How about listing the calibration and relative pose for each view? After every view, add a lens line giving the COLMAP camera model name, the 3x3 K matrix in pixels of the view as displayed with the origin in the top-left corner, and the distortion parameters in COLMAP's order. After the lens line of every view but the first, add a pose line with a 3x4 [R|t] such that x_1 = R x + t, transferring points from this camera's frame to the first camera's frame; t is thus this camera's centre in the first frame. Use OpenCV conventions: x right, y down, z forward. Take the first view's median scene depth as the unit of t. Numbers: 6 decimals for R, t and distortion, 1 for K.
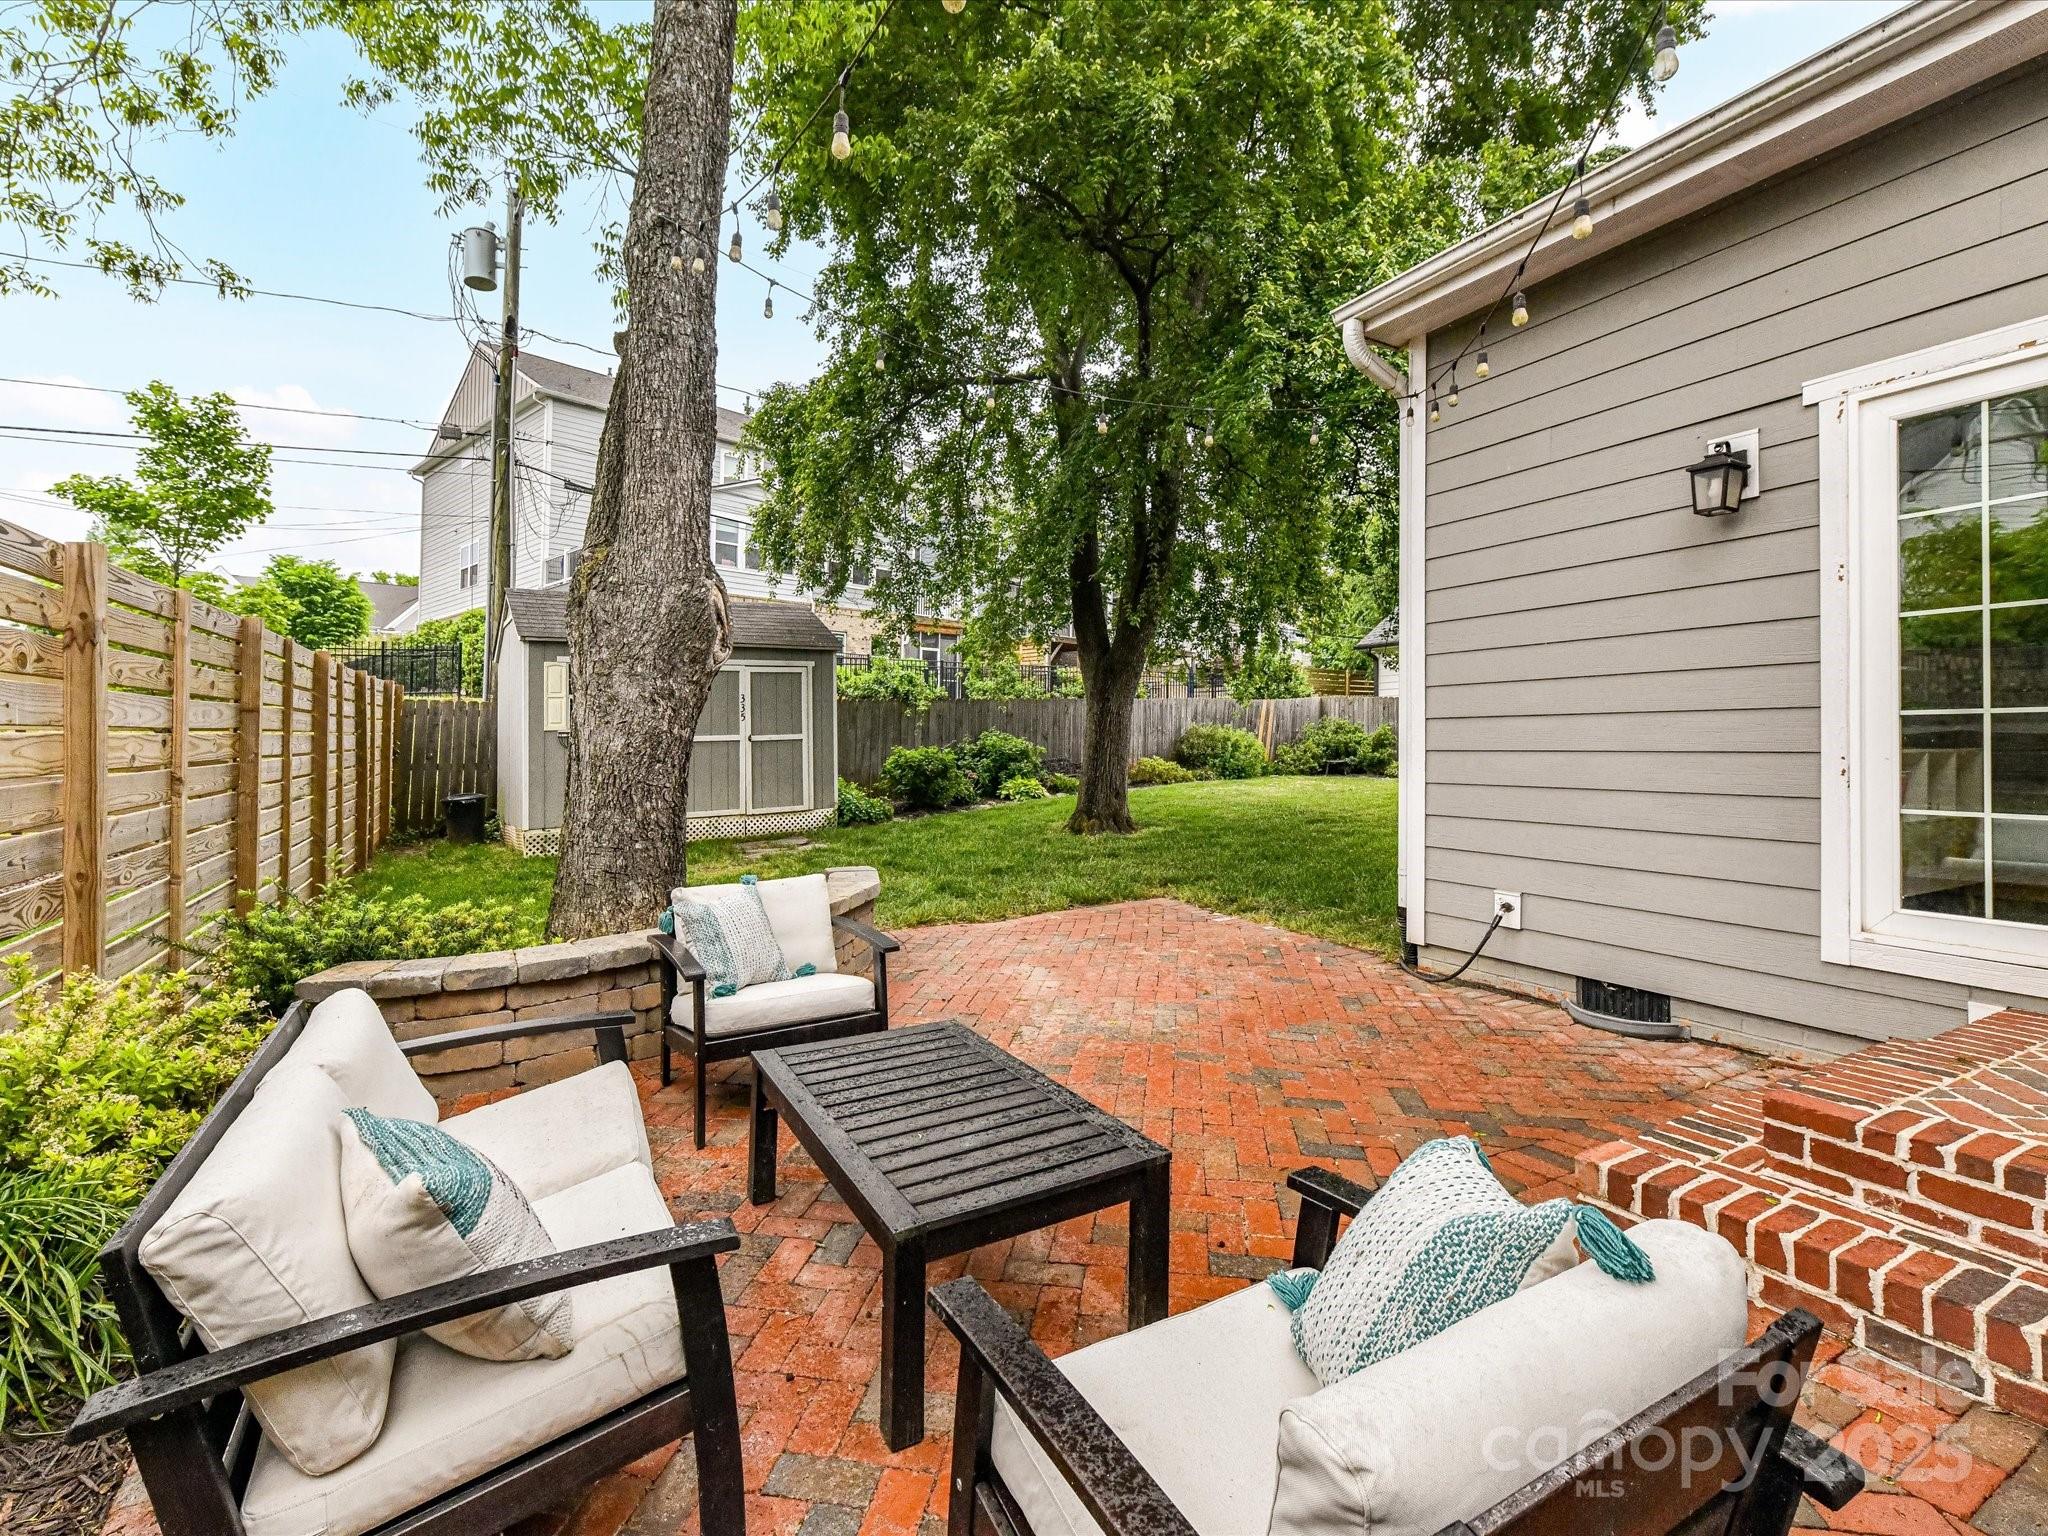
lens RADIAL K [[905.1, 0, 1027.0], [0, 905.1, 745.7], [0, 0, 1]] dist [0.005590, -0.004567]
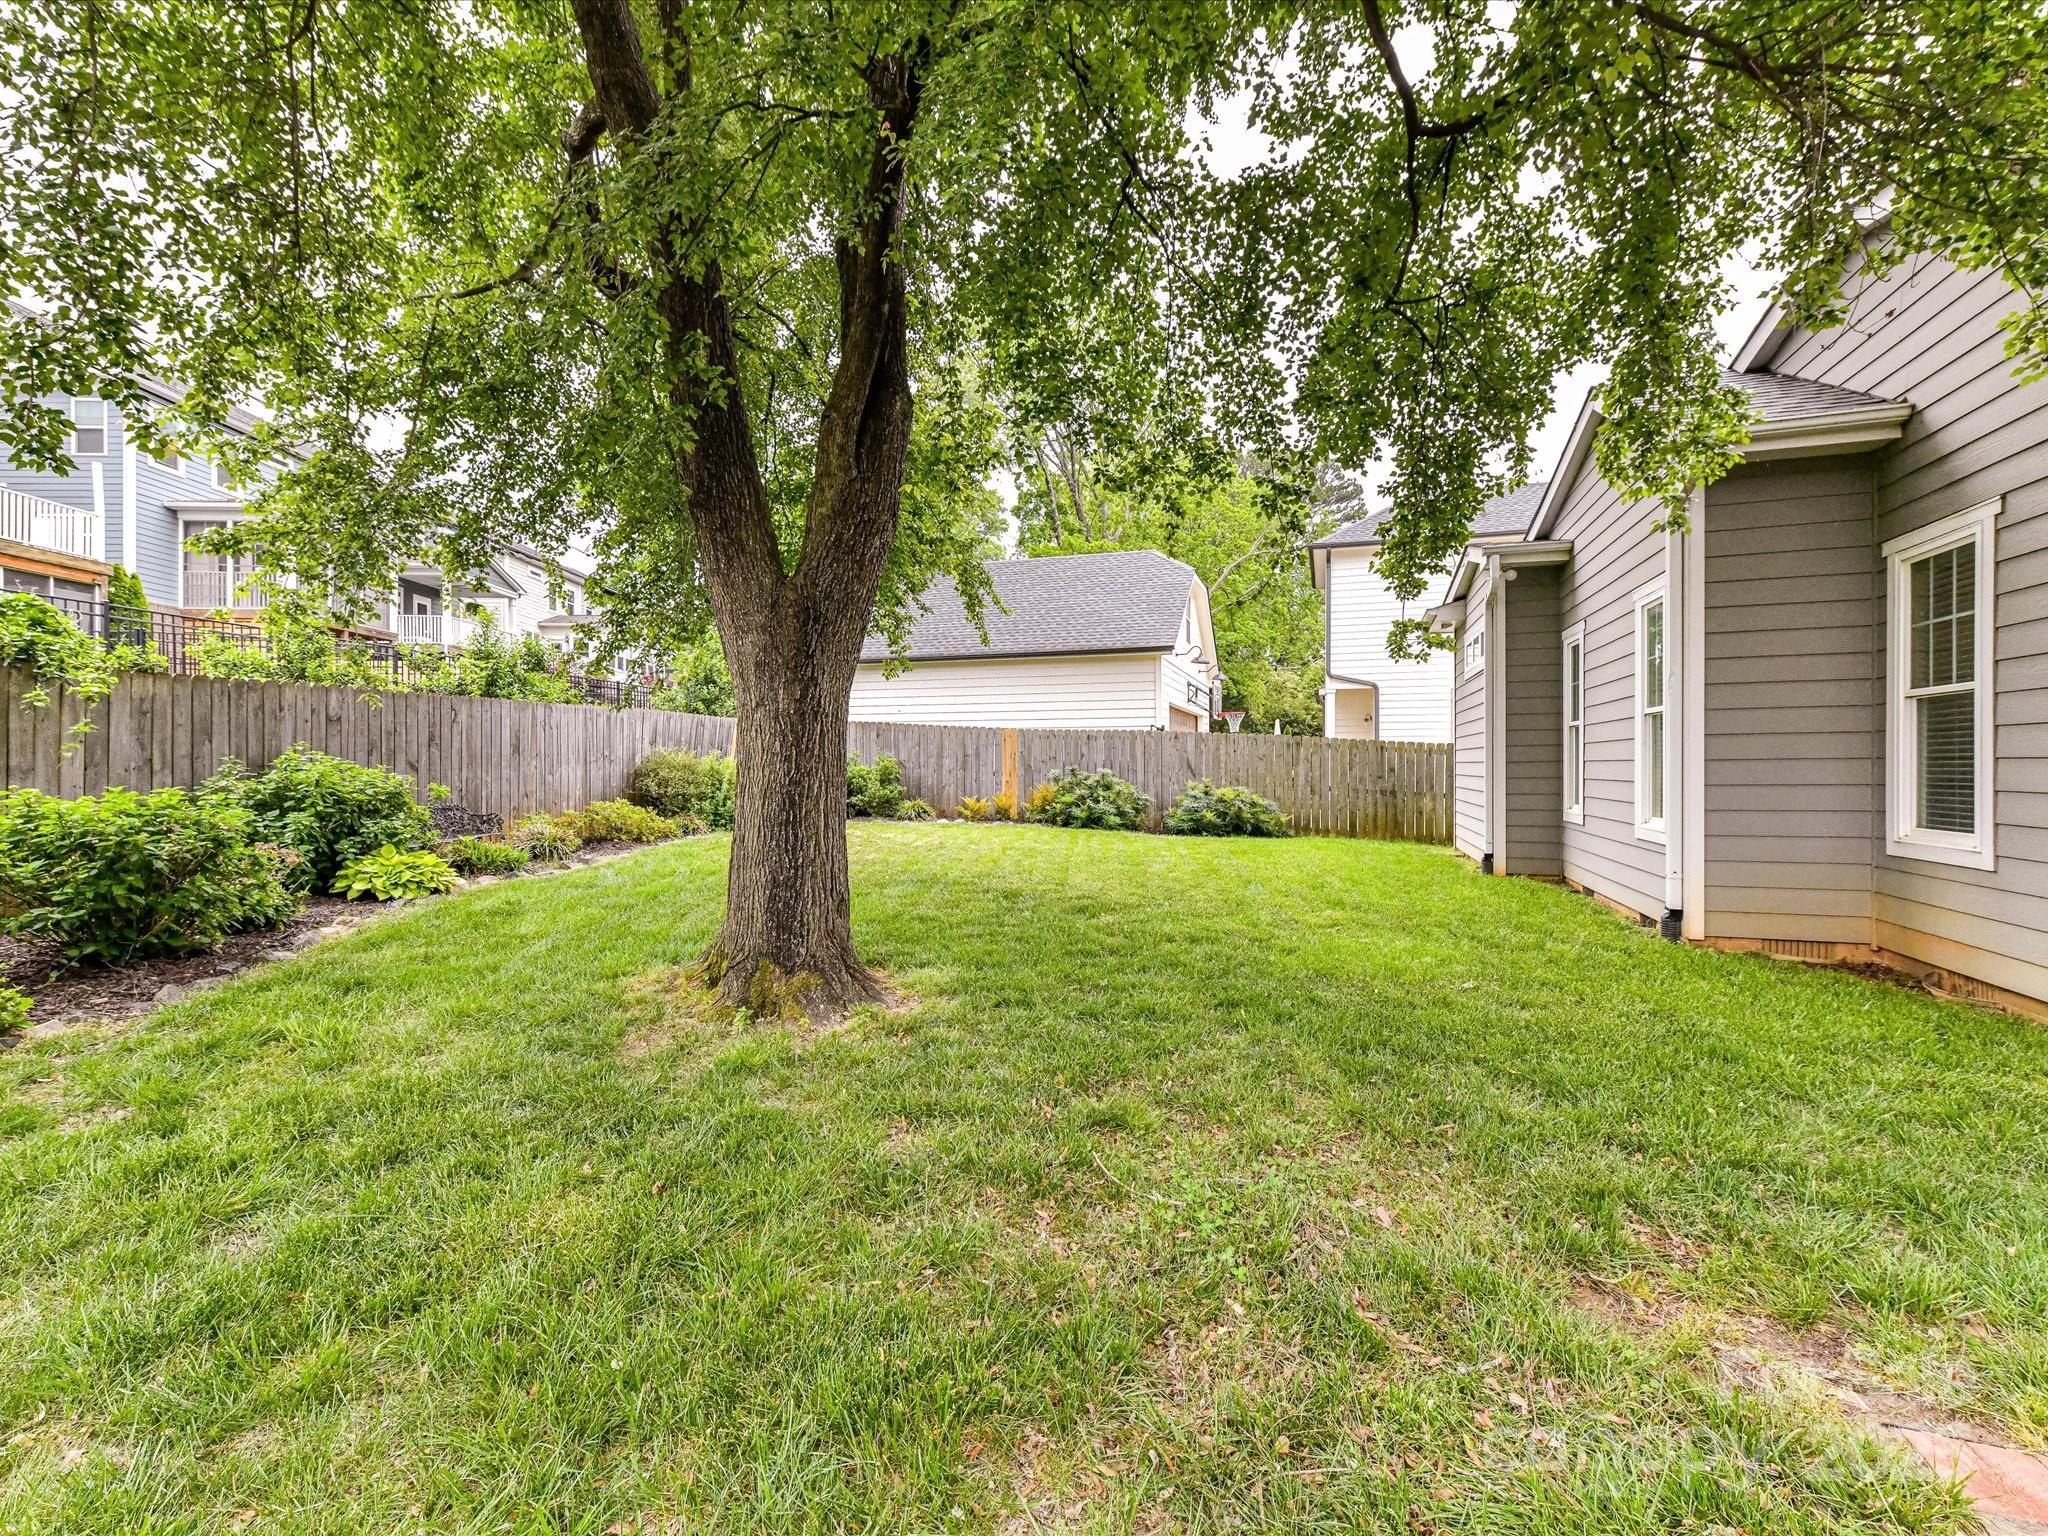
lens RADIAL K [[858.5, 0, 1024.0], [0, 858.5, 768.0], [0, 0, 1]] dist [0.002370, 0.000140]
pose [[0.710311, 0.007976, 0.703842, -0.089449], [0.001618, 0.999915, -0.012963, -0.001650], [-0.703886, 0.010347, 0.710238, 0.445034]]
